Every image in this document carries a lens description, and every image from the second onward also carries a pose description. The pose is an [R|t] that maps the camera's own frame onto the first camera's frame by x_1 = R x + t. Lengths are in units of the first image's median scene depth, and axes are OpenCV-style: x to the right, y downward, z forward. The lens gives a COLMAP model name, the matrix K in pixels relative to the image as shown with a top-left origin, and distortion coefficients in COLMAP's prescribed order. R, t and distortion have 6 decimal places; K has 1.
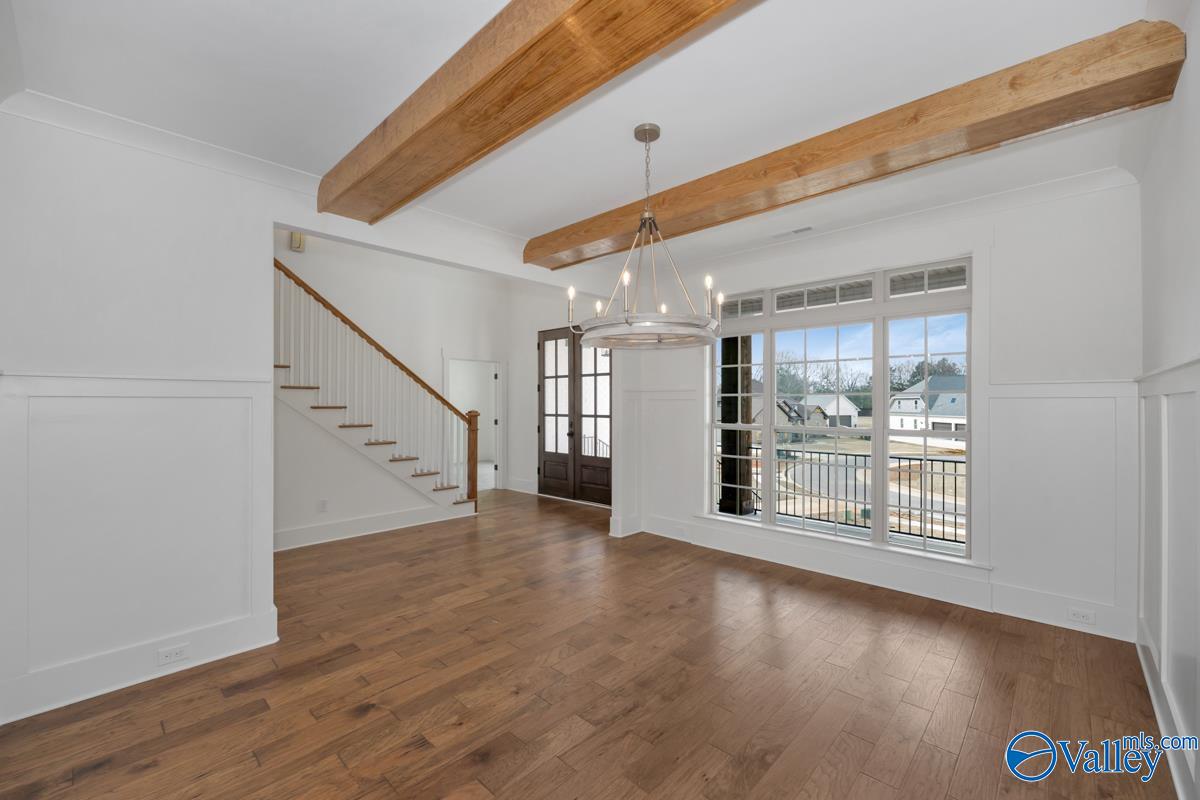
lens RADIAL K [[491.5, 0, 600.0], [0, 491.5, 400.0], [0, 0, 1]] dist [0.001041, 0.000004]
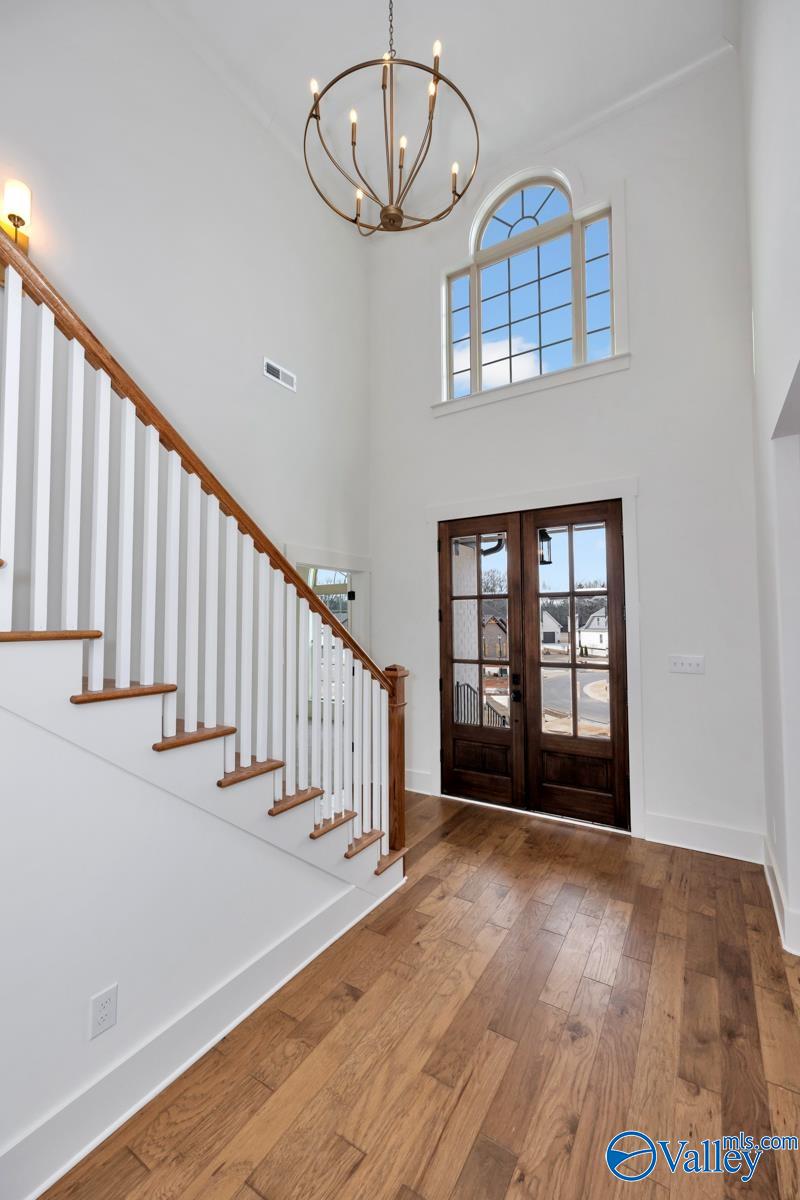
lens RADIAL K [[491.5, 0, 423.4], [0, 491.5, 594.2], [0, 0, 1]] dist [0.001041, 0.000004]
pose [[0.970485, 0.014941, 0.240700, -0.604706], [-0.004432, 0.999015, -0.044141, -0.050209], [-0.241122, 0.041772, 0.969595, 0.873025]]
